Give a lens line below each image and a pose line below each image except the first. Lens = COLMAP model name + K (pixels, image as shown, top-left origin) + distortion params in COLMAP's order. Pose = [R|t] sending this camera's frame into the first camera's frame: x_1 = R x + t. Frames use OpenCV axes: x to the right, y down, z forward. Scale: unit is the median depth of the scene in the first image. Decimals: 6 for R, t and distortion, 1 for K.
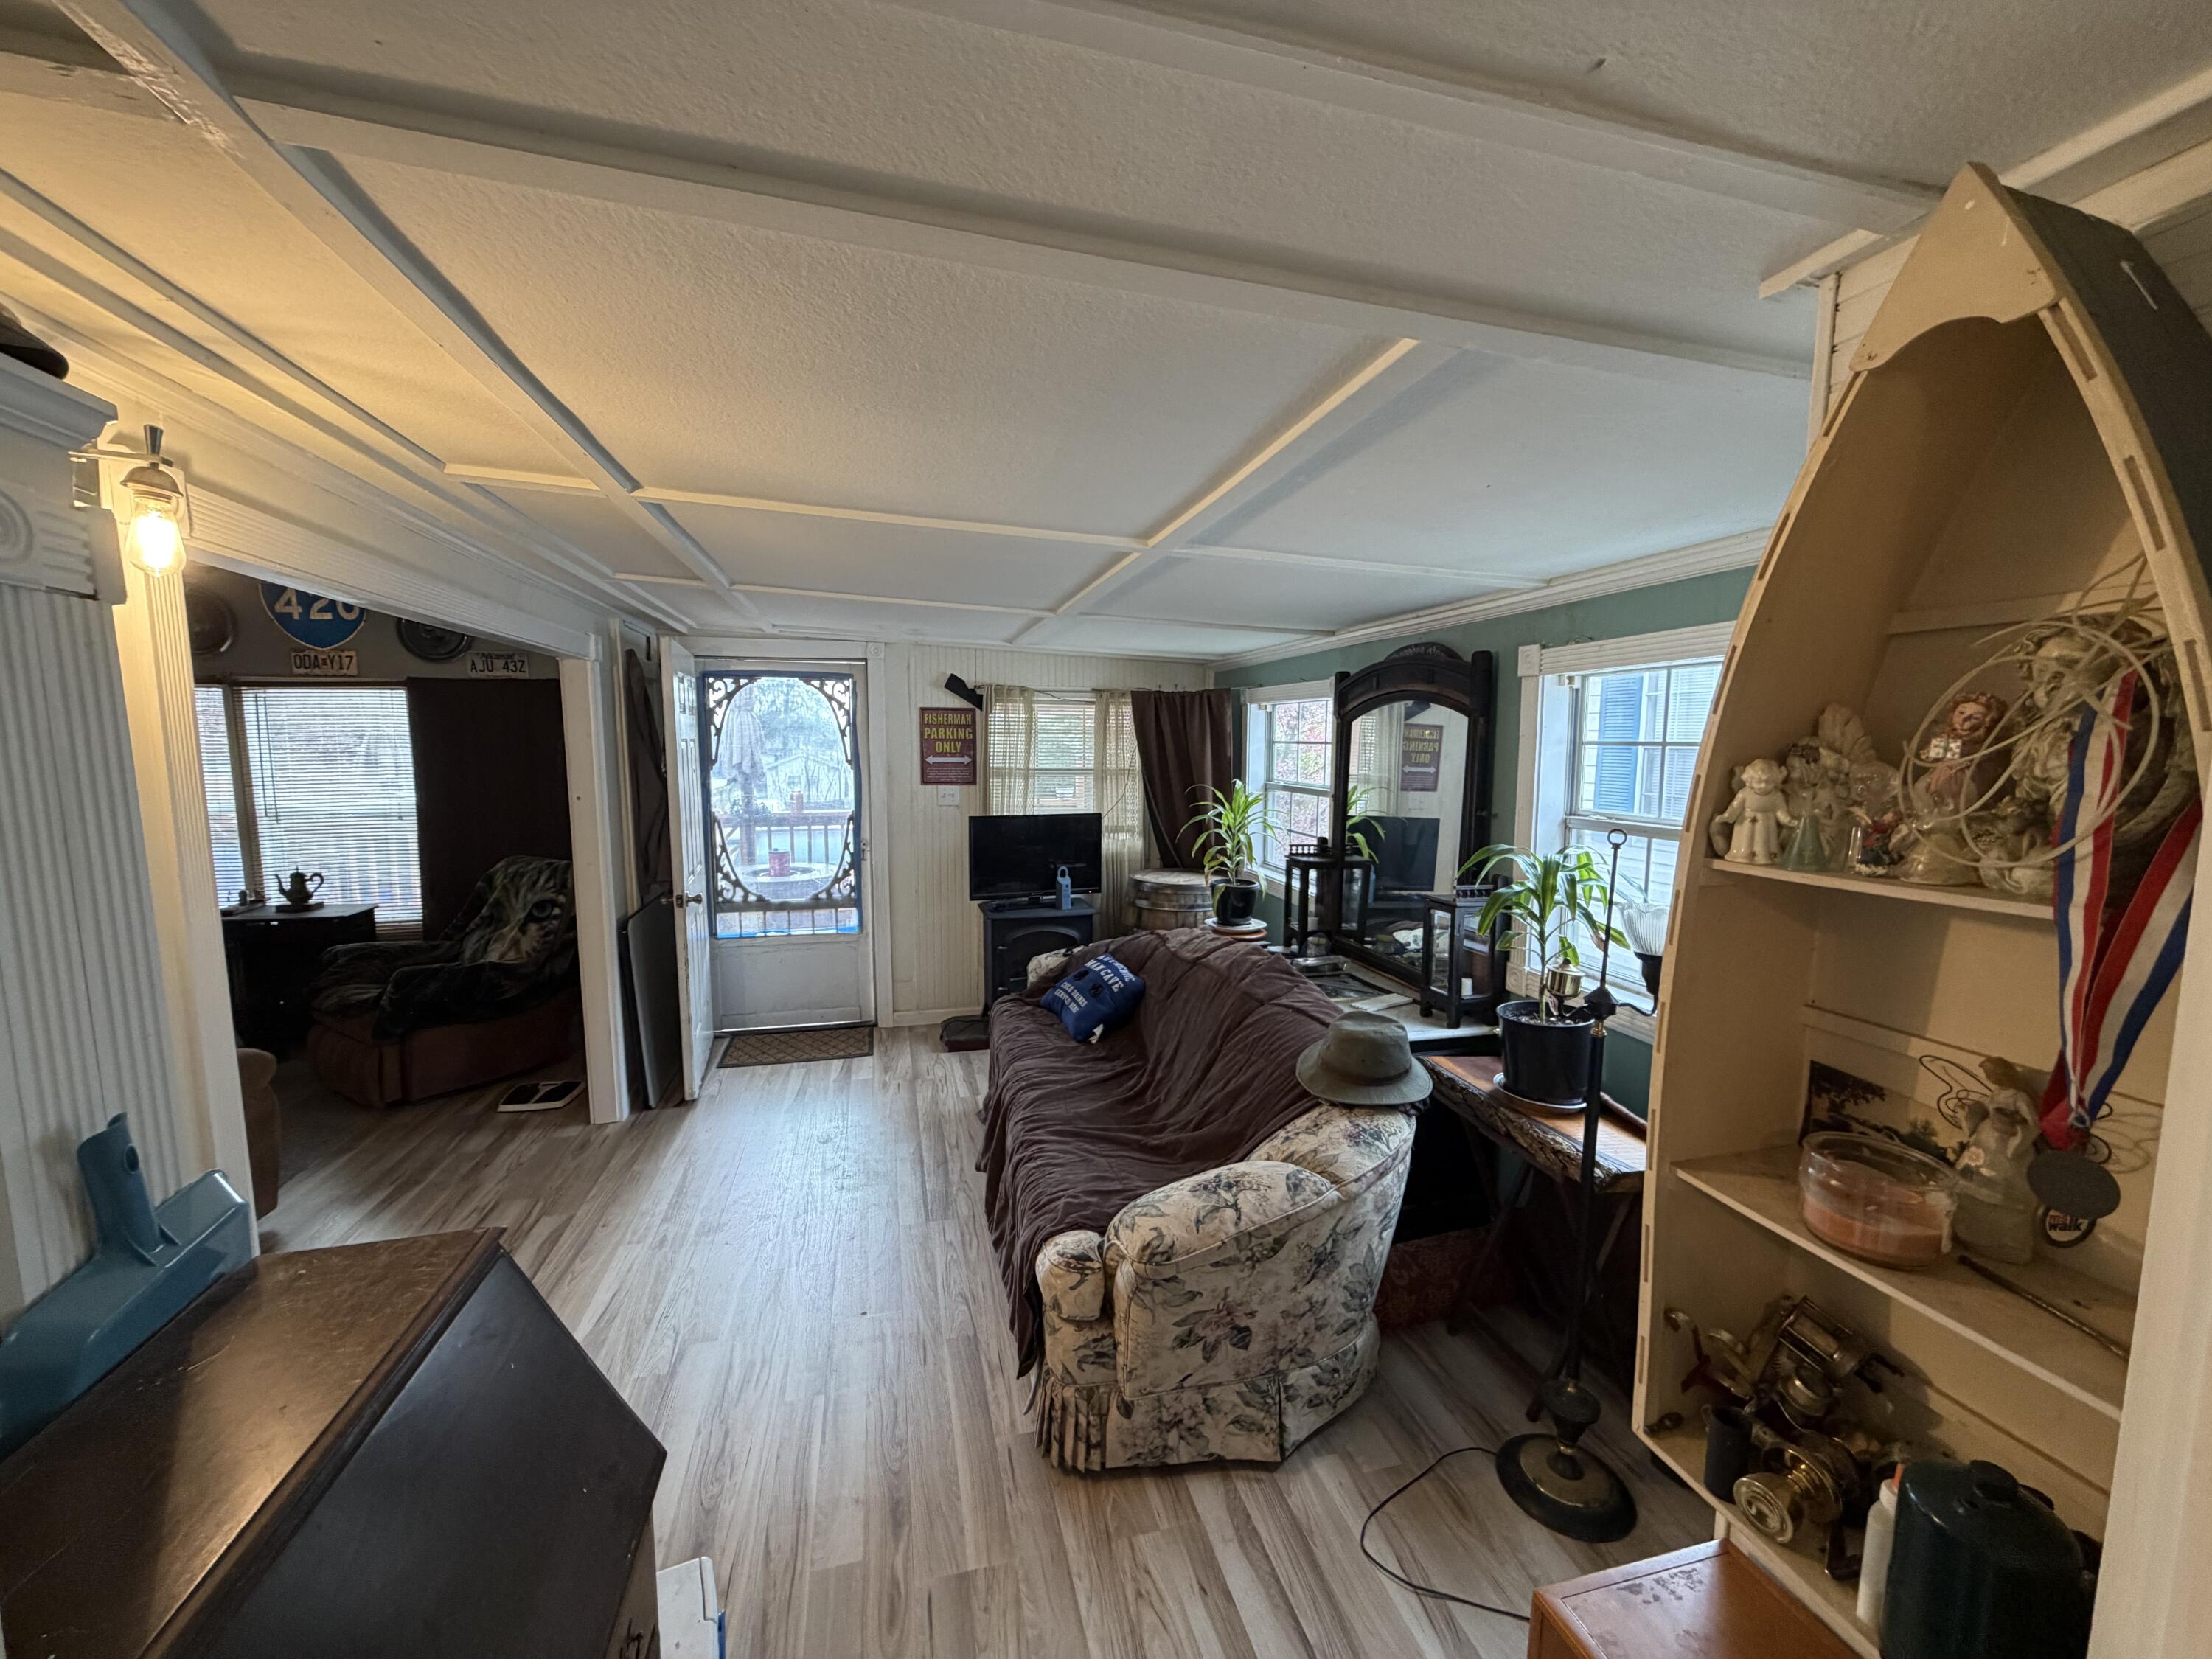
lens RADIAL K [[881.0, 0, 1098.8], [0, 881.0, 834.9], [0, 0, 1]] dist [-0.000379, 0.000057]
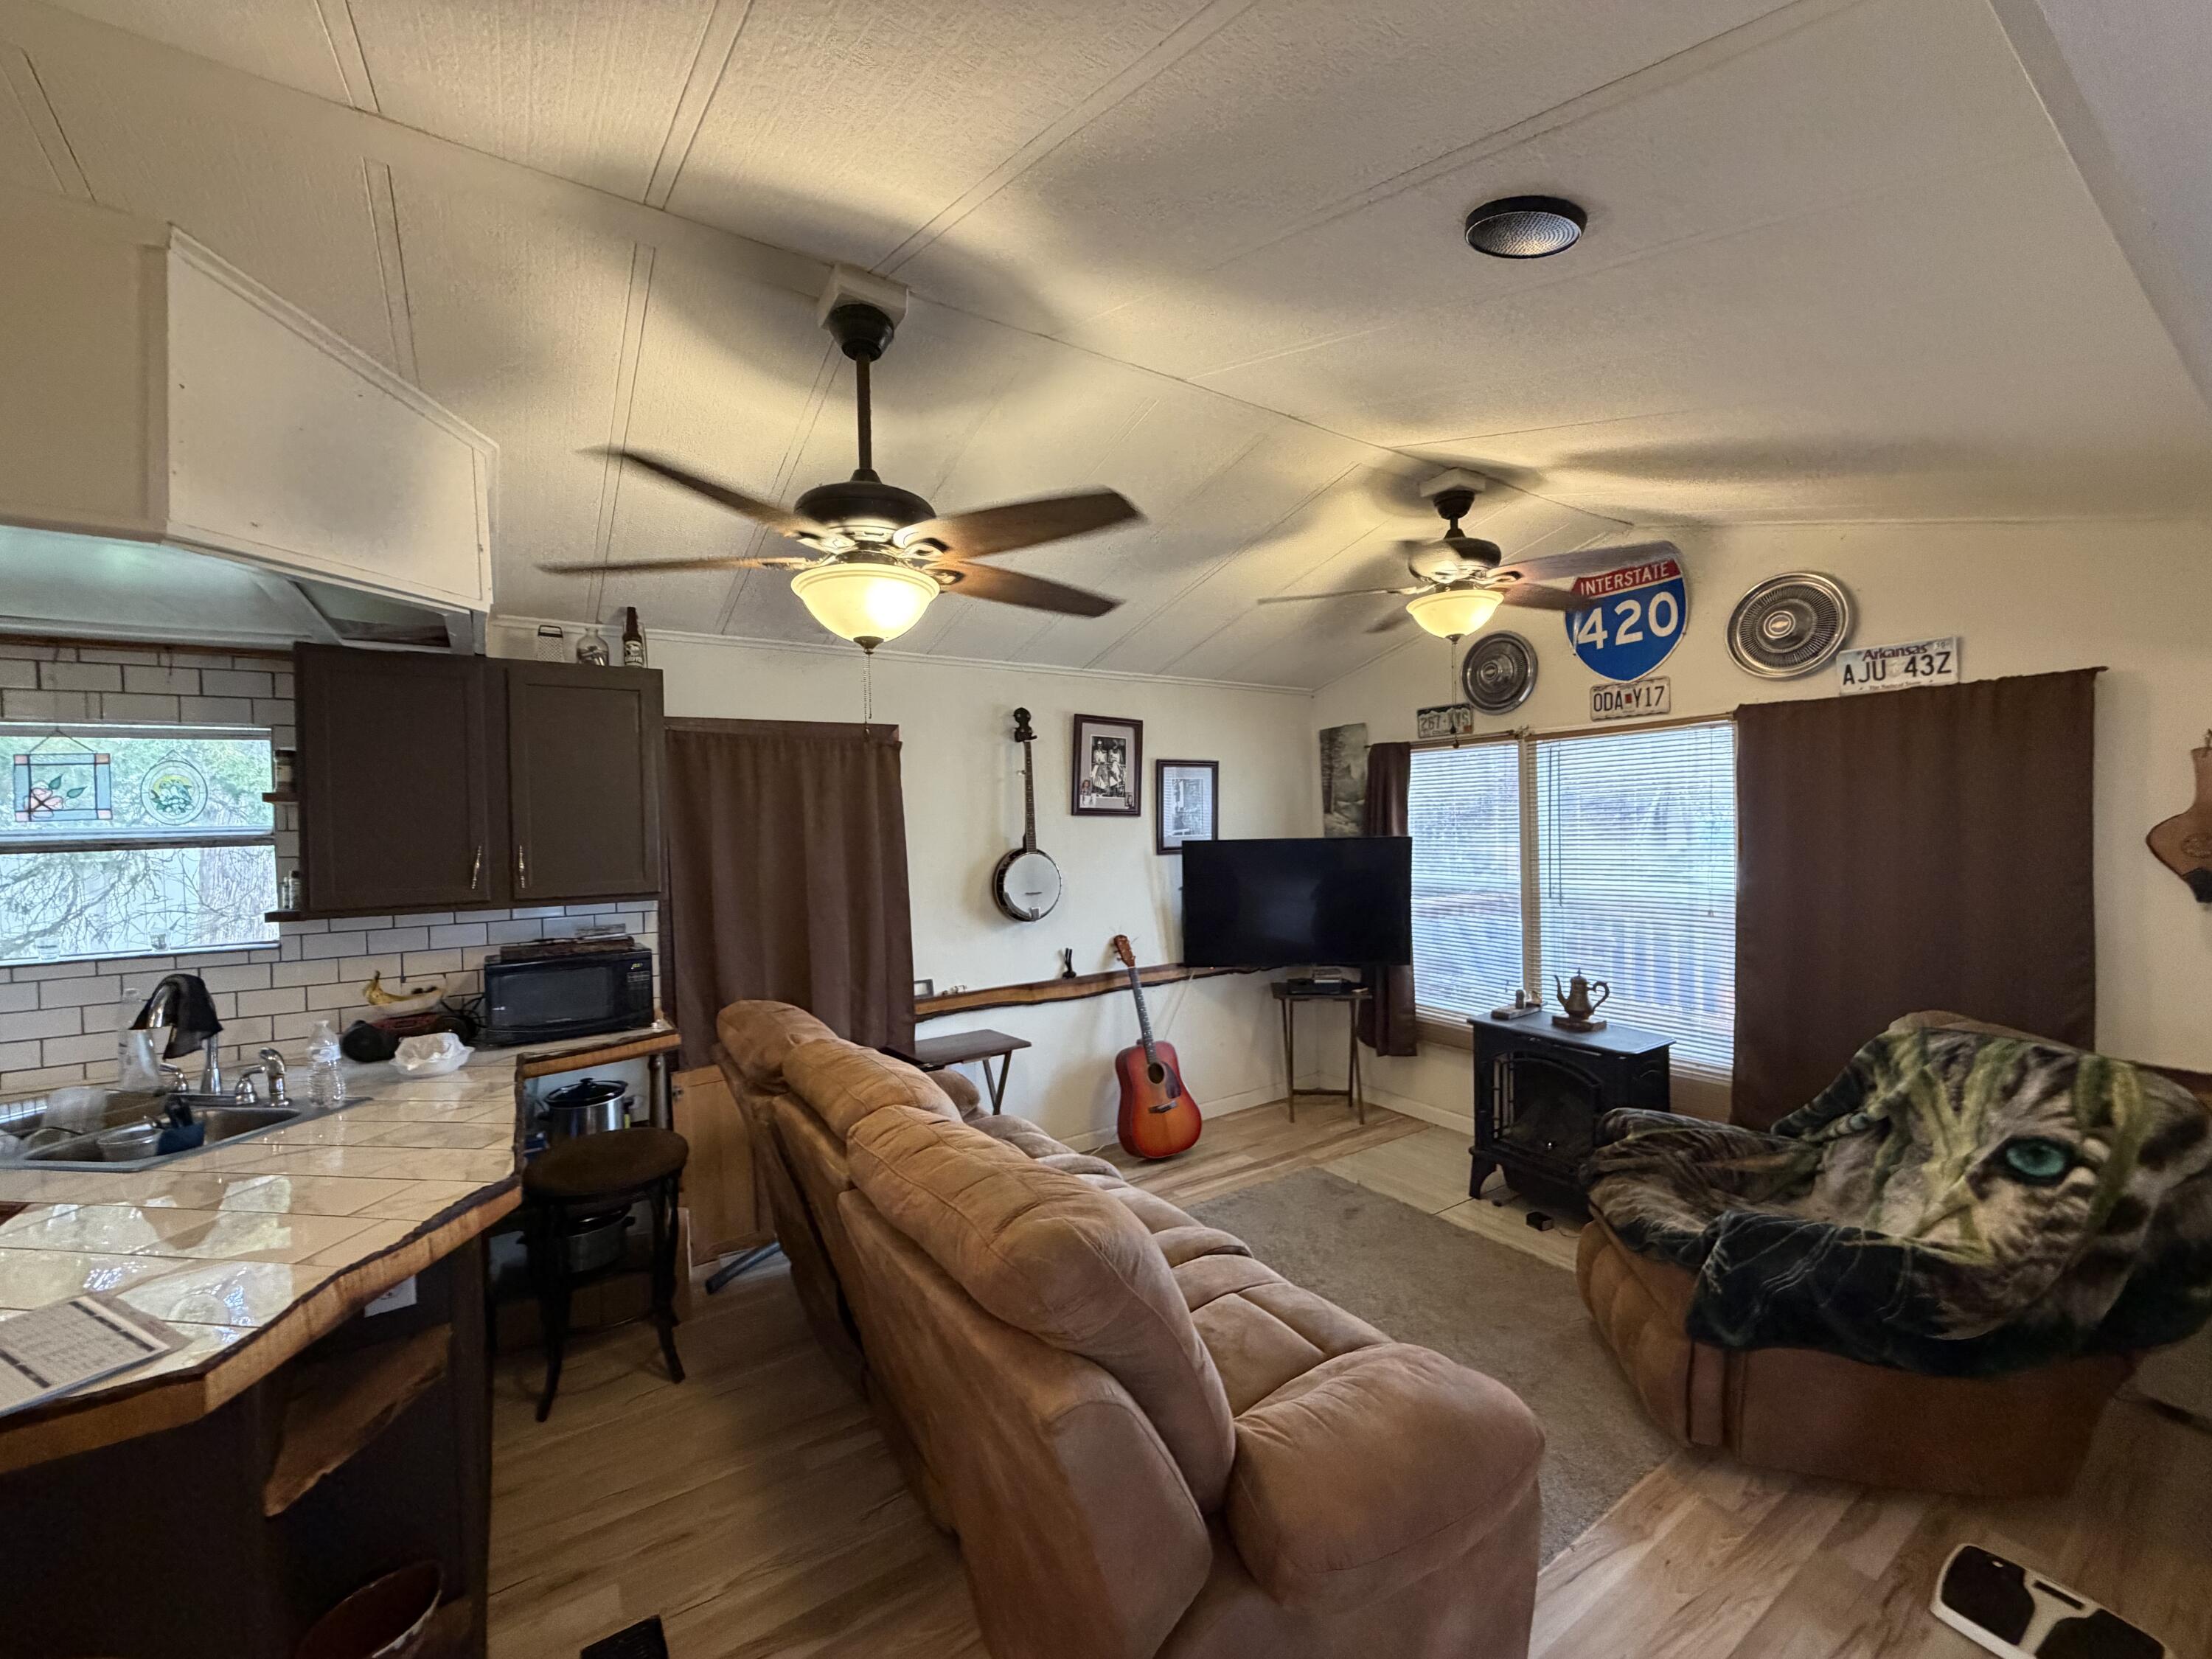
lens RADIAL K [[881.0, 0, 1098.8], [0, 881.0, 834.9], [0, 0, 1]] dist [-0.000379, 0.000057]
pose [[0.339398, 0.010469, -0.940584, -0.353984], [-0.082151, 0.996447, -0.018552, -0.032094], [0.937049, 0.083566, 0.339053, 0.361713]]
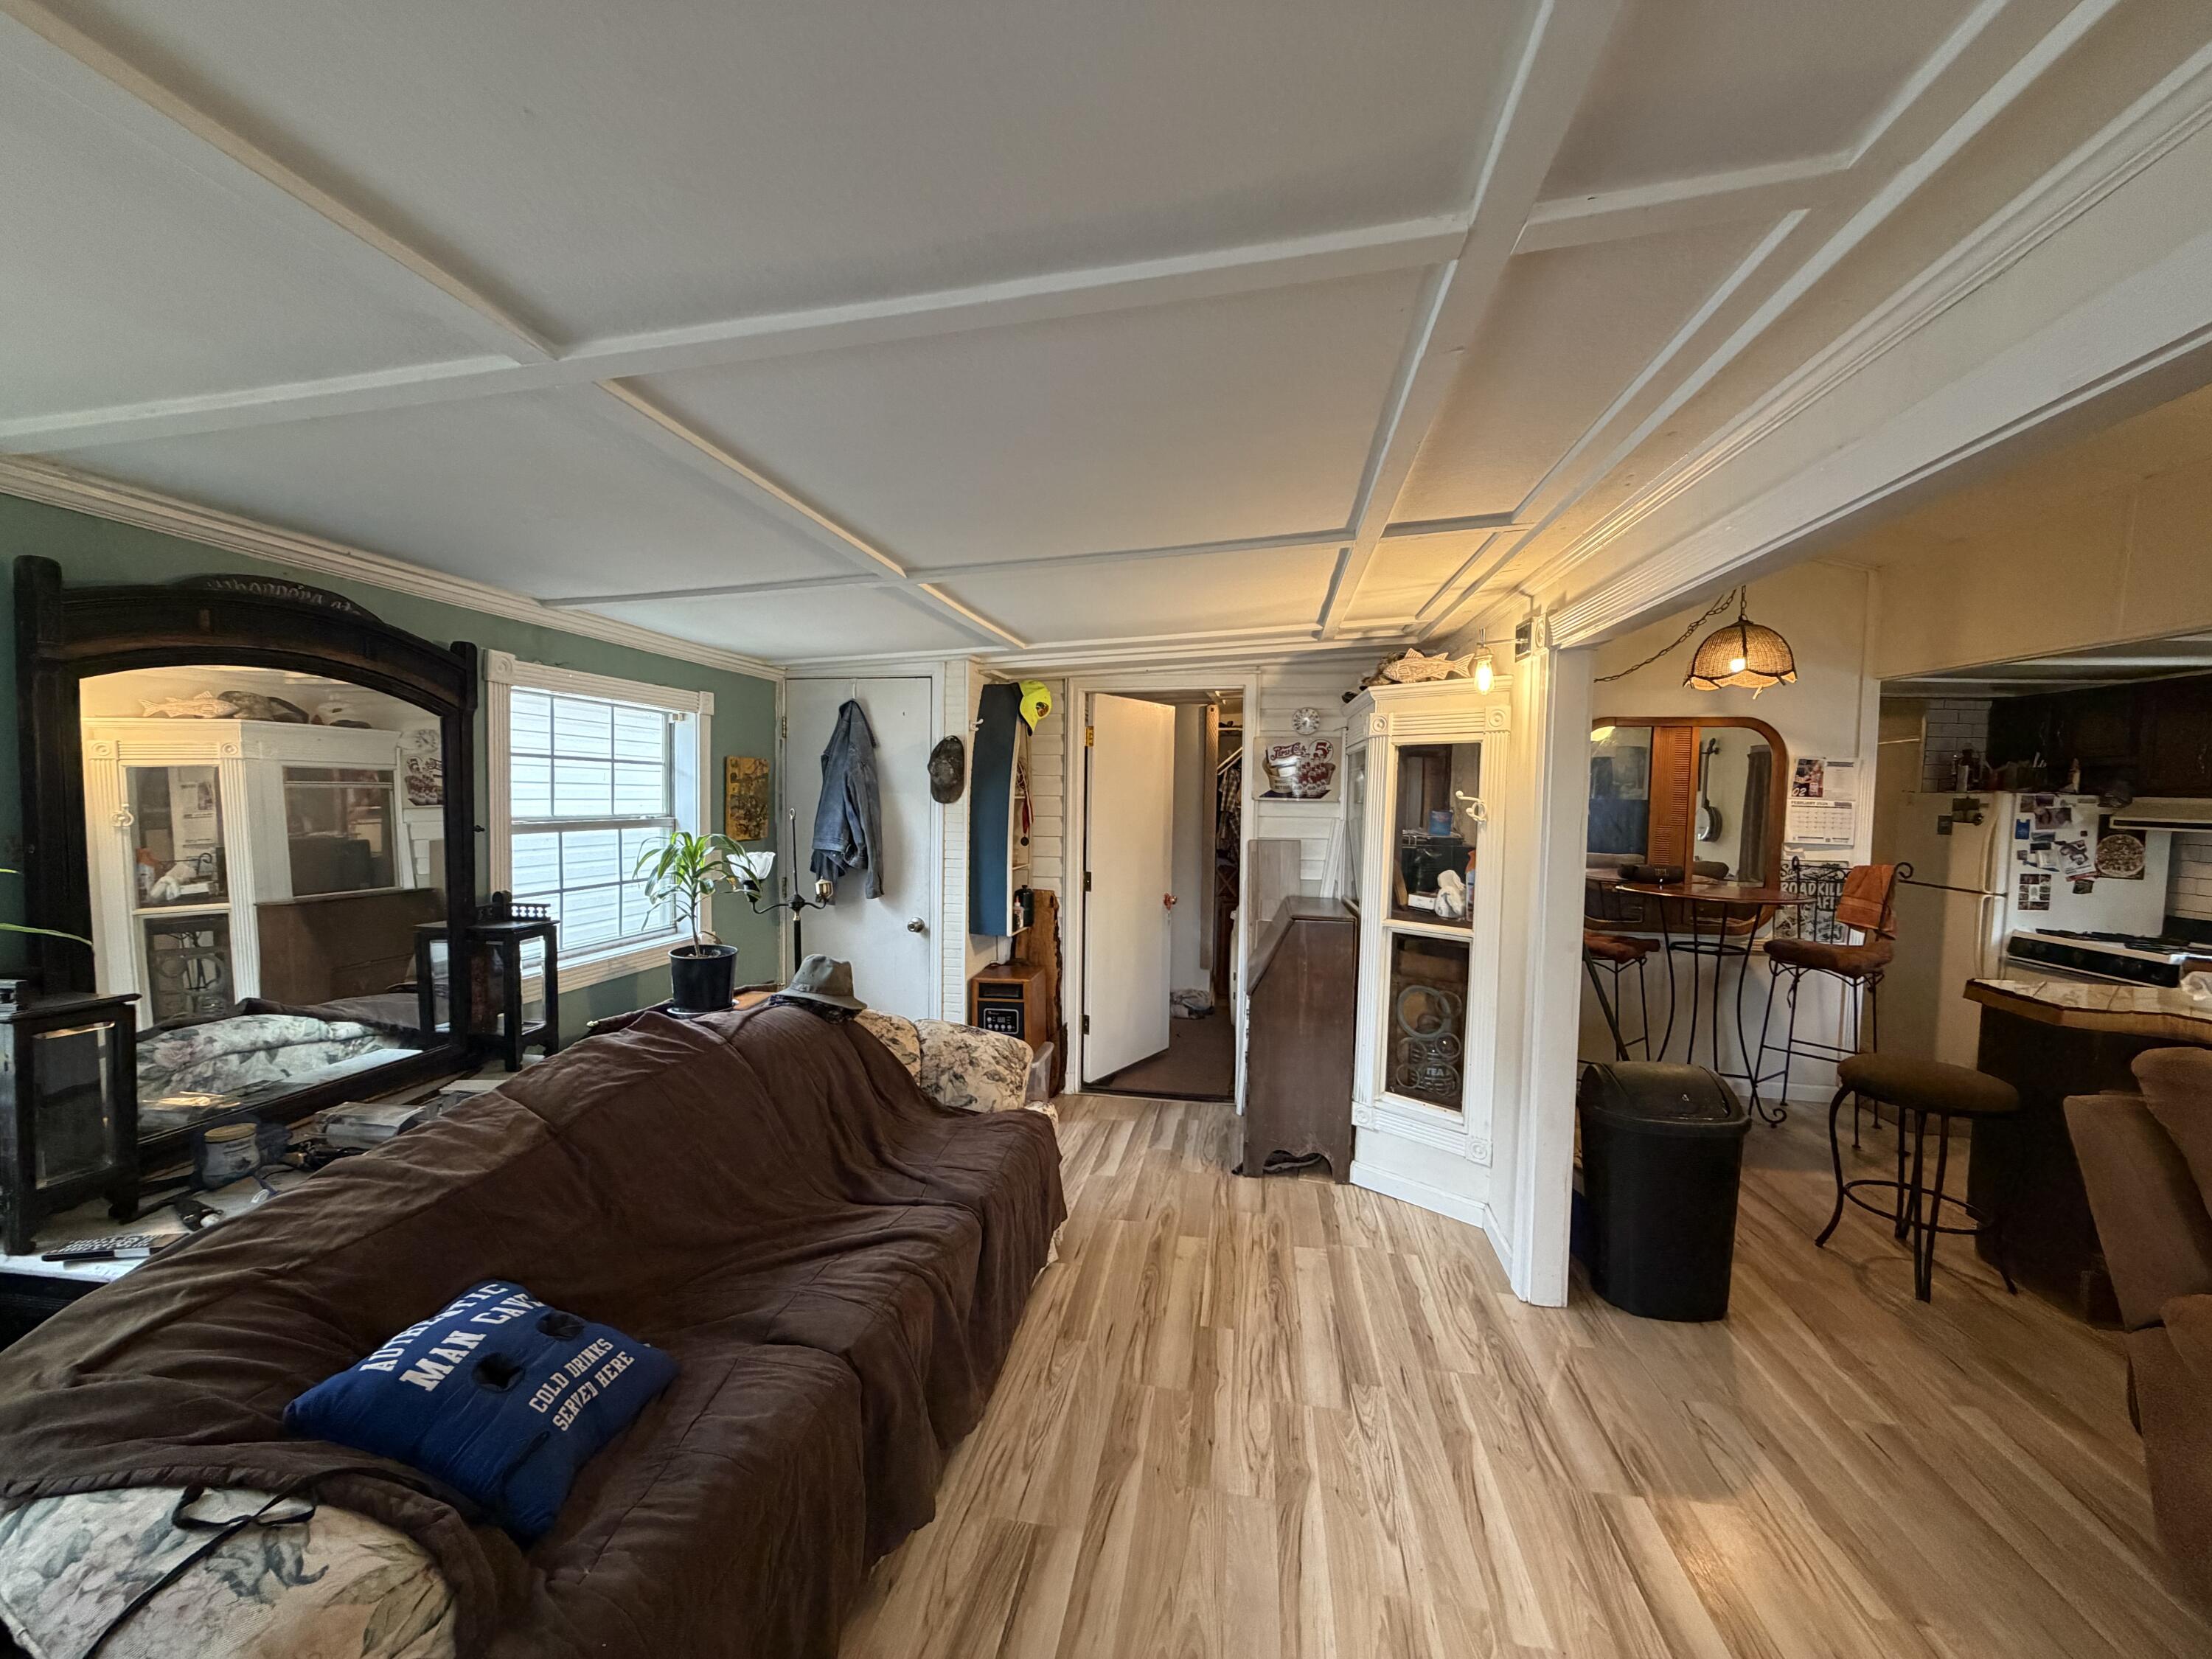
lens RADIAL K [[881.0, 0, 1098.8], [0, 881.0, 834.9], [0, 0, 1]] dist [-0.000379, 0.000057]
pose [[-0.916711, -0.033725, 0.398124, -0.309782], [0.026126, 0.989239, 0.143955, -0.081994], [-0.398695, 0.142367, -0.905966, 0.988027]]
